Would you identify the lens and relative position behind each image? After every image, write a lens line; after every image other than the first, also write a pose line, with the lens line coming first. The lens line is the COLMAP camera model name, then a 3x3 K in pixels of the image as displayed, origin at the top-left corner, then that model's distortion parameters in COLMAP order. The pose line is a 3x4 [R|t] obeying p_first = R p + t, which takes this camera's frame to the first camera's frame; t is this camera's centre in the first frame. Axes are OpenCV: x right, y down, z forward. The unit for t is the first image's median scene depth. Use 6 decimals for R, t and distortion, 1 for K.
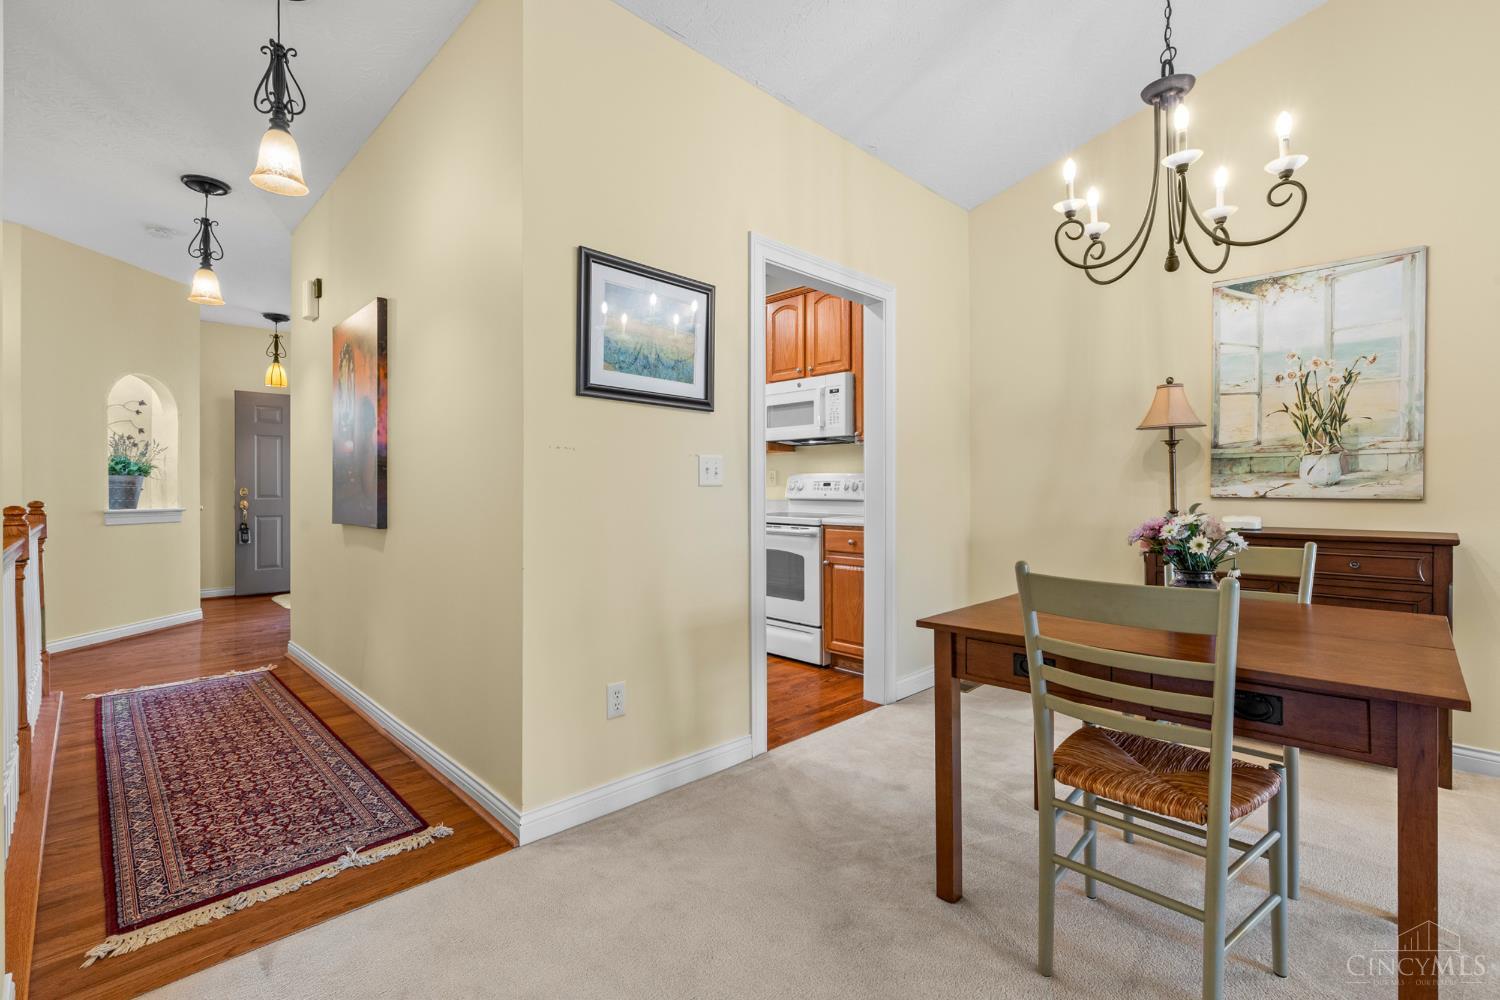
lens RADIAL K [[672.0, 0, 744.9], [0, 672.0, 490.6], [0, 0, 1]] dist [0.005353, -0.001424]
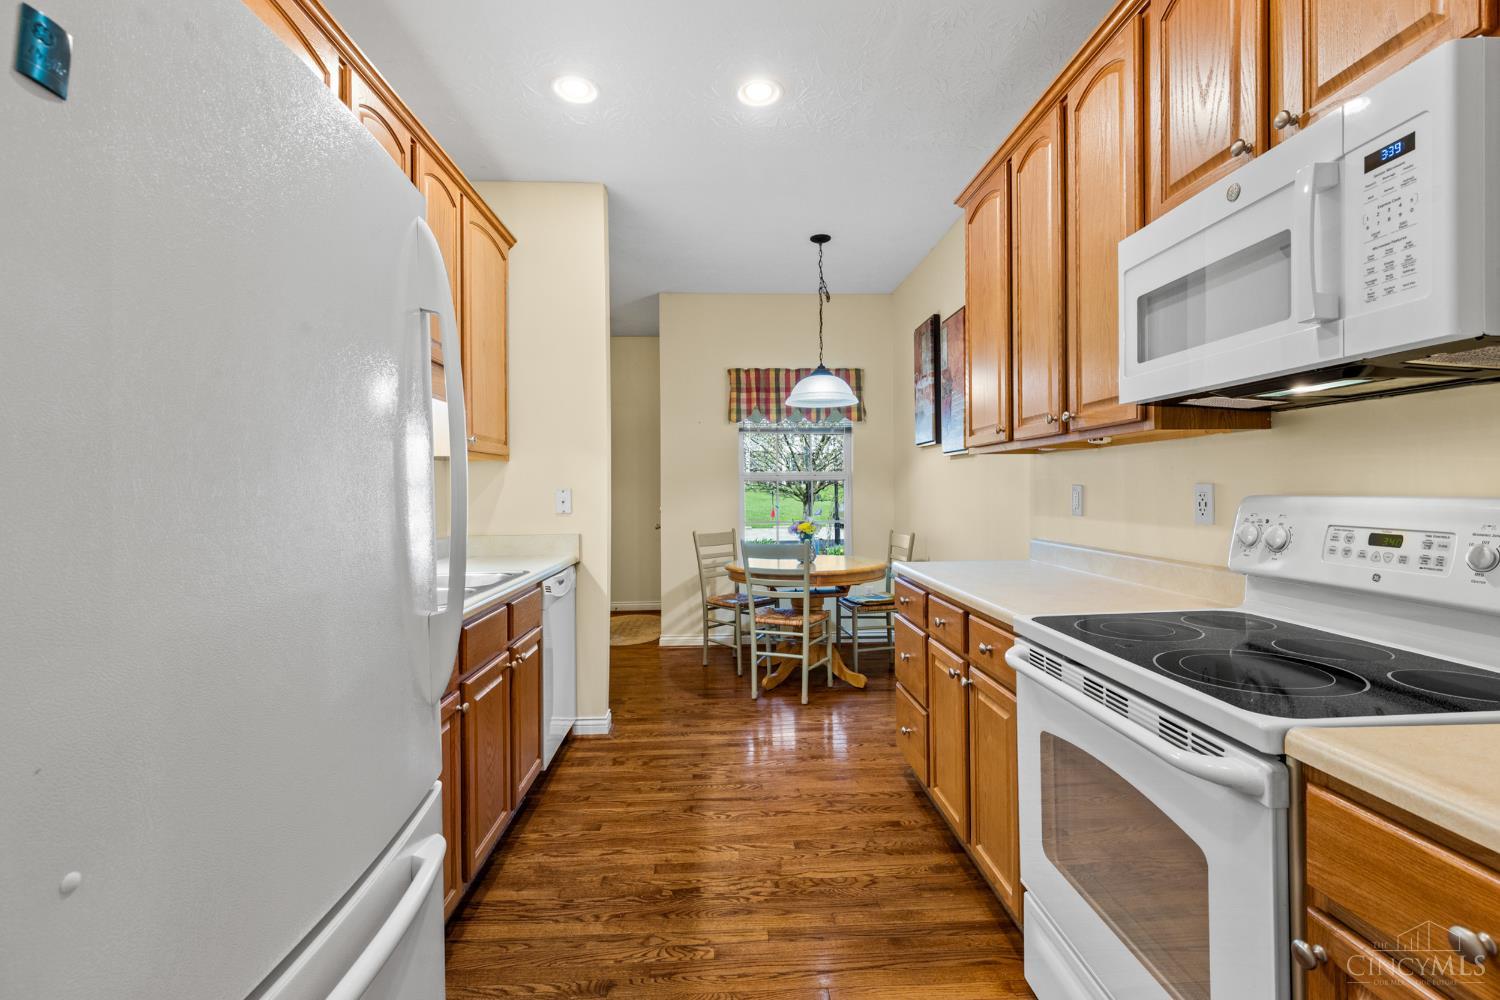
lens RADIAL K [[670.5, 0, 751.2], [0, 670.5, 486.6], [0, 0, 1]] dist [-0.000163, -0.000008]
pose [[0.747574, -0.006830, -0.664143, 0.166976], [0.005754, 0.999976, -0.003807, -0.047493], [0.664153, -0.000975, 0.747596, 0.941210]]
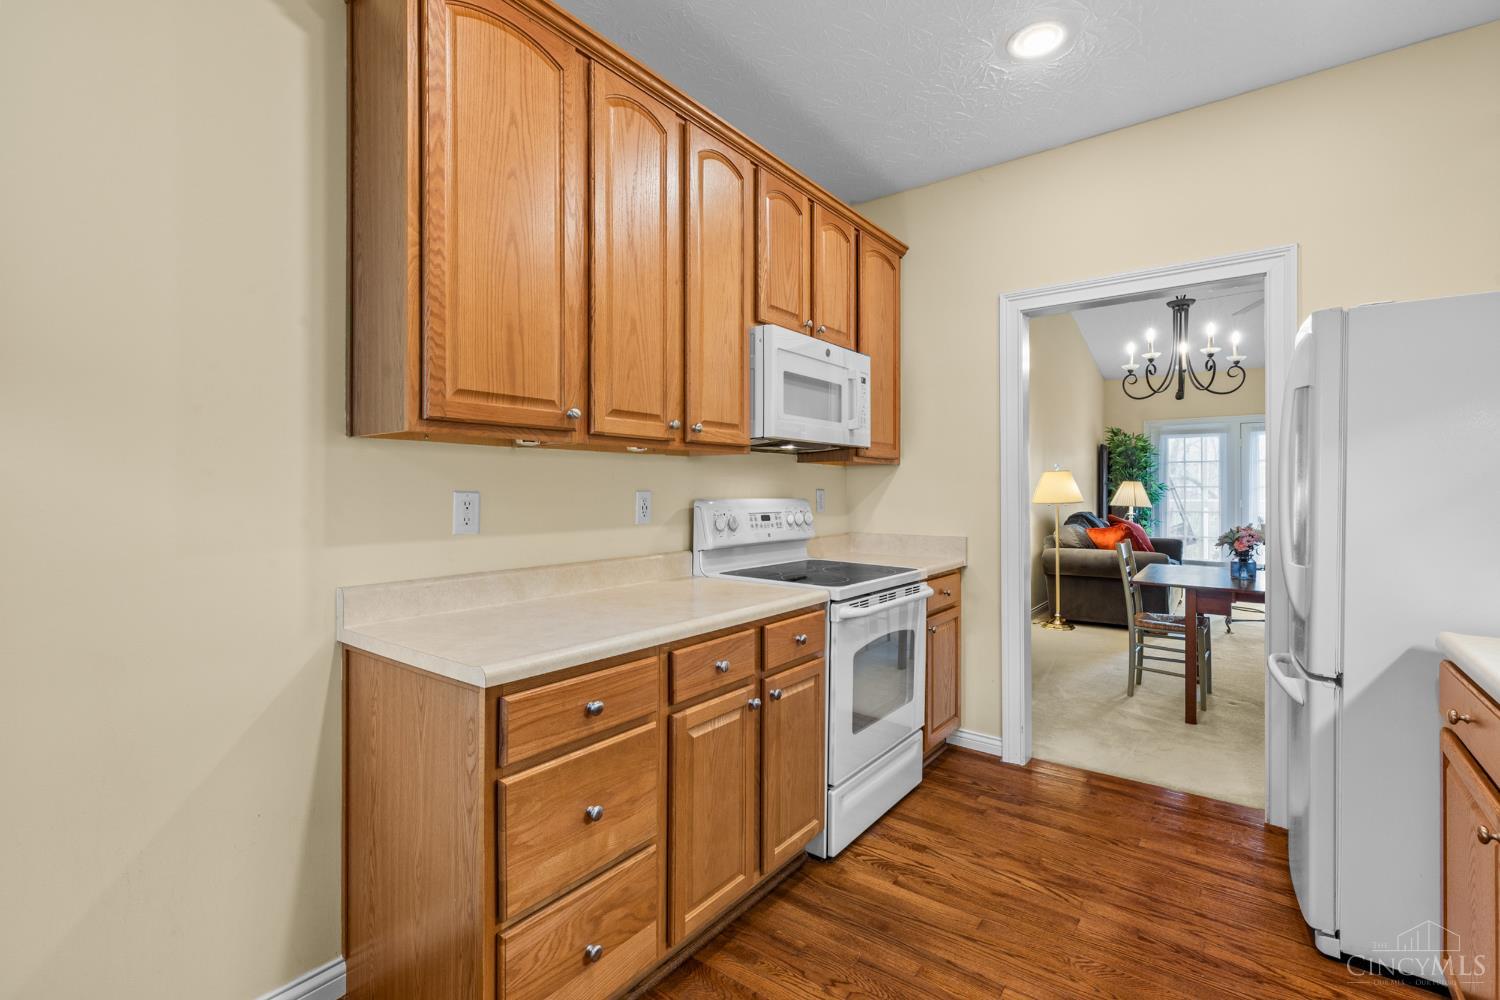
lens RADIAL K [[674.1, 0, 744.3], [0, 674.1, 486.5], [0, 0, 1]] dist [0.002831, -0.000404]
pose [[-0.138100, 0.005837, 0.990401, -0.719774], [0.001497, 0.999983, -0.005685, -0.051155], [-0.990417, 0.000697, -0.138106, 1.668075]]
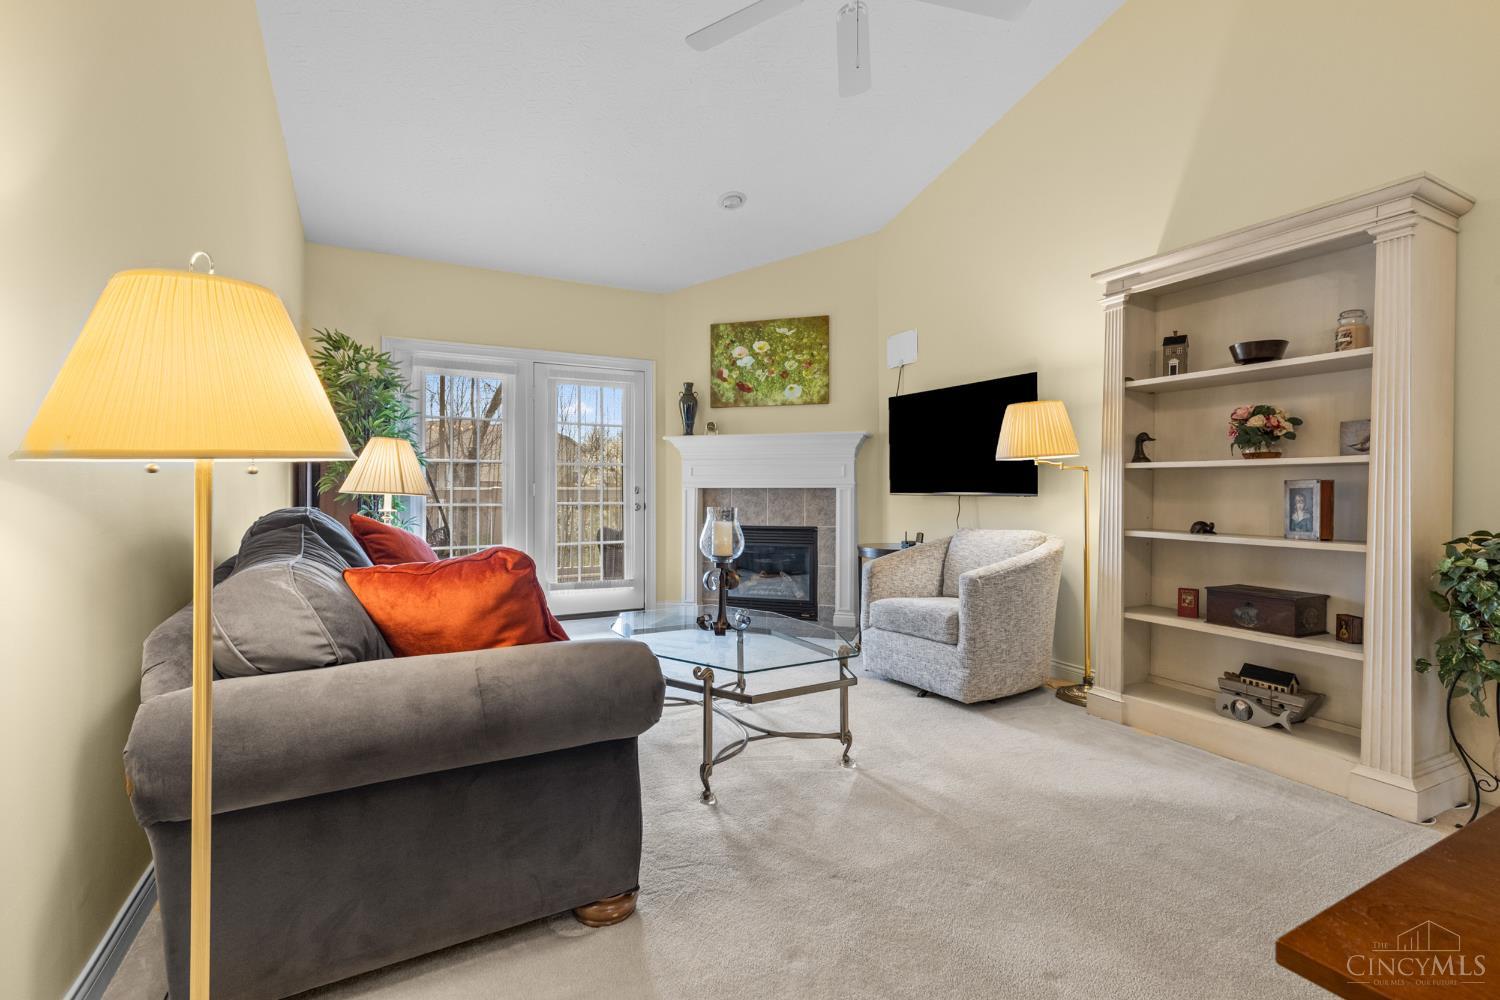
lens RADIAL K [[672.0, 0, 744.9], [0, 672.0, 490.6], [0, 0, 1]] dist [0.005353, -0.001424]
pose [[-0.956251, -0.002202, 0.292540, 0.686616], [-0.001173, 0.999992, 0.003695, 0.000565], [-0.292546, 0.003190, -0.956246, 0.784309]]
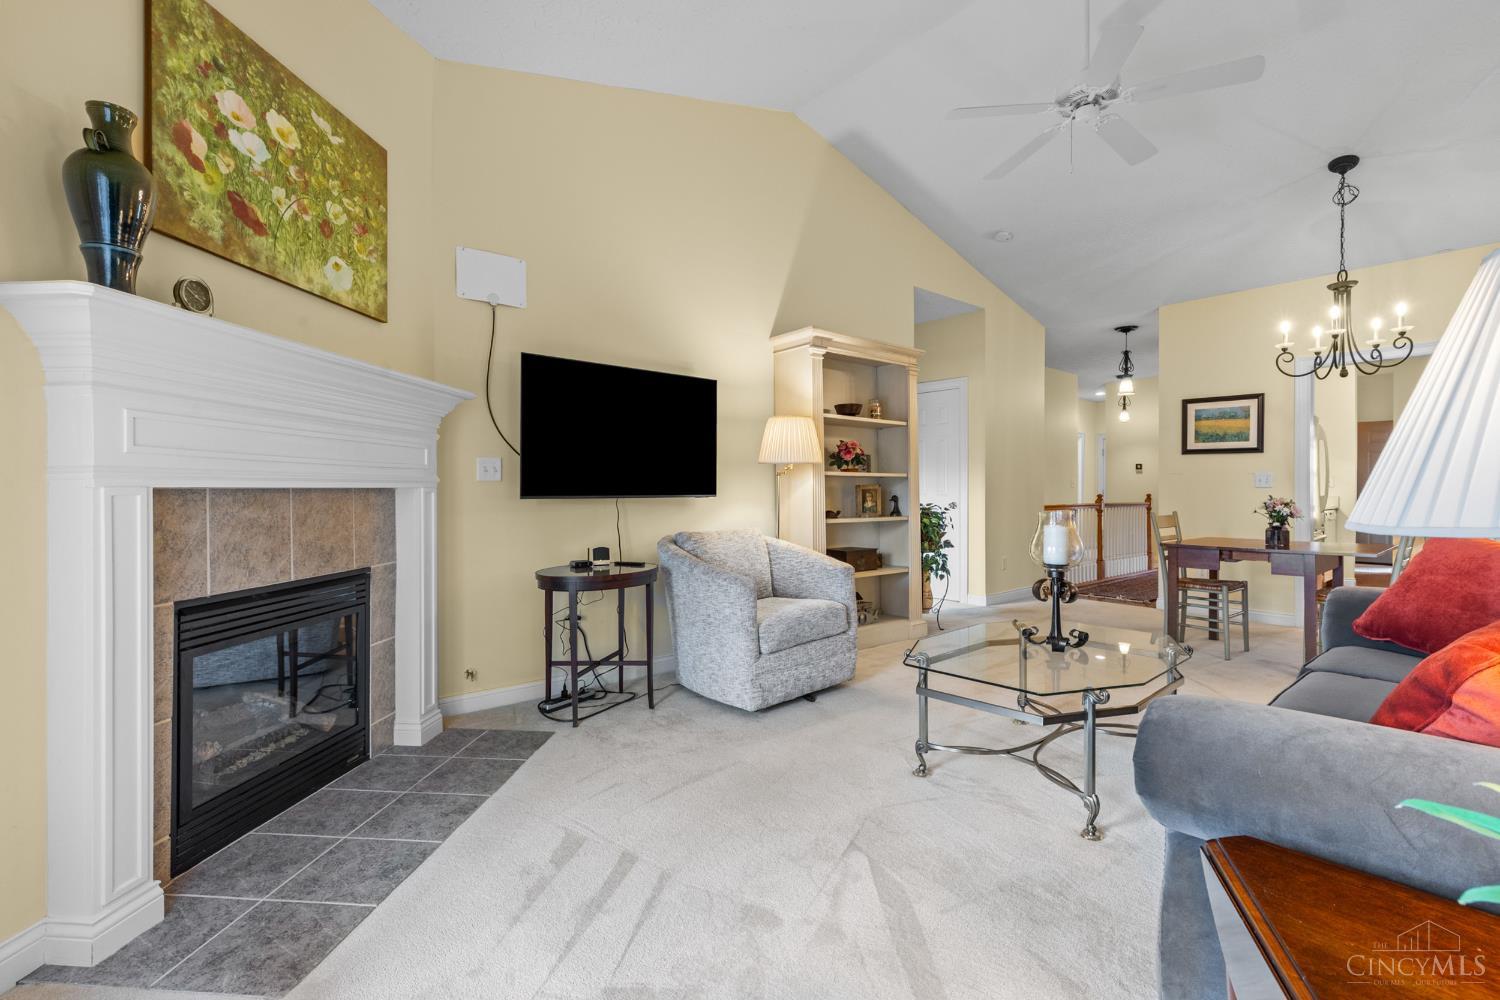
lens RADIAL K [[672.0, 0, 744.9], [0, 672.0, 490.6], [0, 0, 1]] dist [0.005353, -0.001424]
pose [[-0.075170, 0.000640, -0.997171, 1.832825], [-0.000809, 0.999999, 0.000702, 0.002246], [0.997170, 0.000859, -0.075169, -0.391488]]
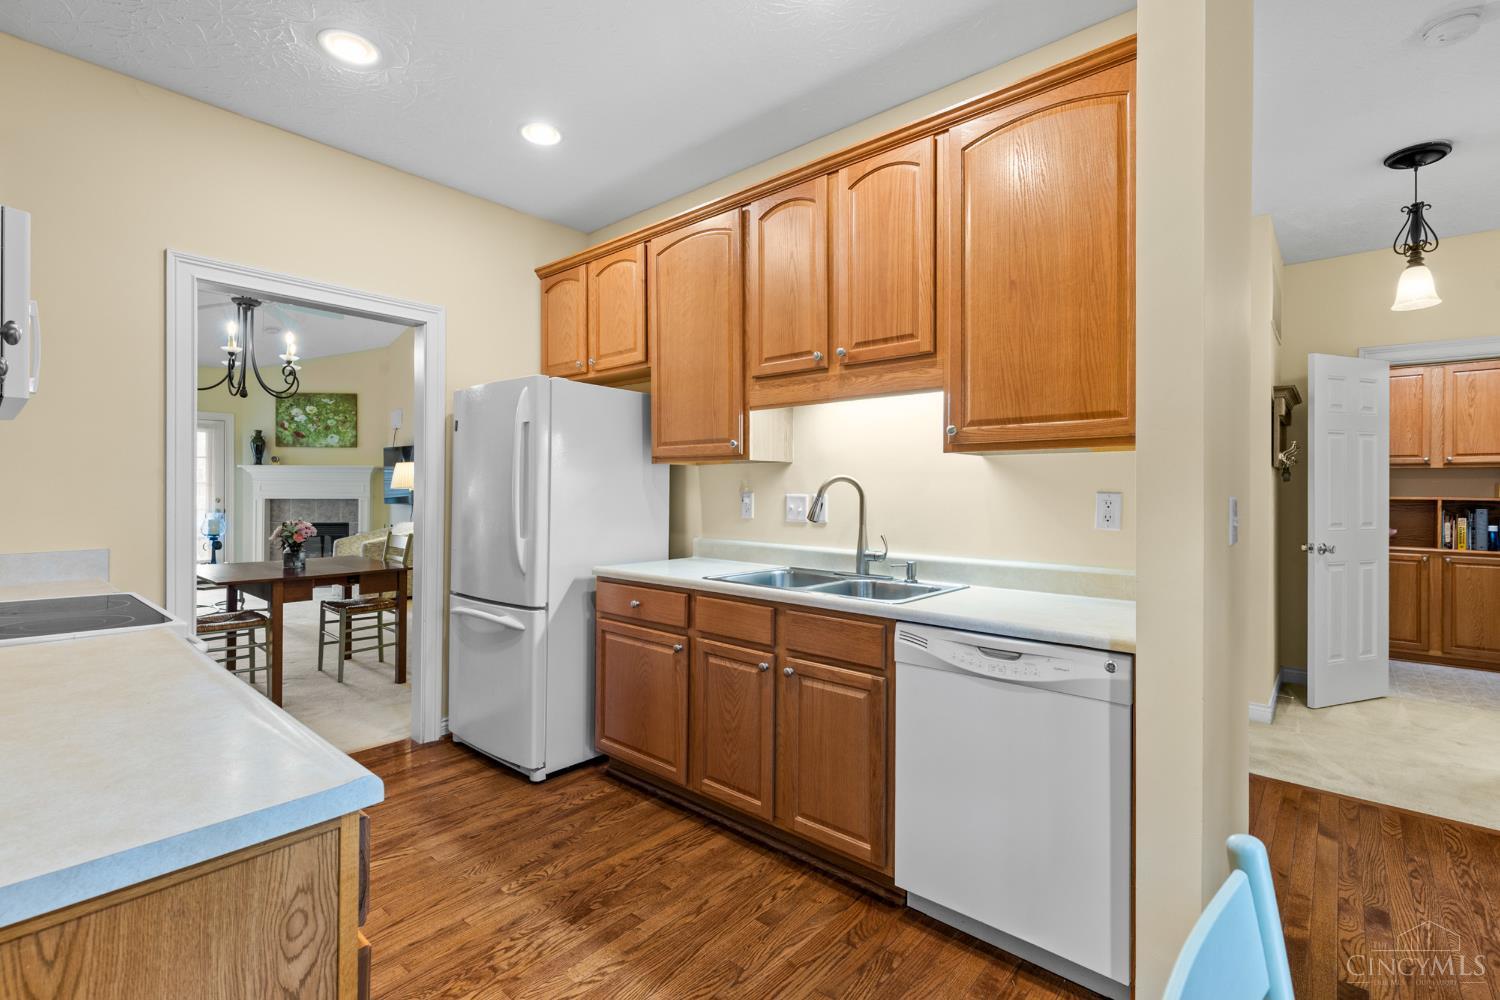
lens RADIAL K [[674.1, 0, 744.3], [0, 674.1, 486.5], [0, 0, 1]] dist [0.002831, -0.000404]
pose [[-0.996868, -0.006532, -0.078811, -0.419427], [-0.006320, 0.999976, -0.002948, -0.053963], [0.078828, -0.002441, -0.996885, 2.030547]]
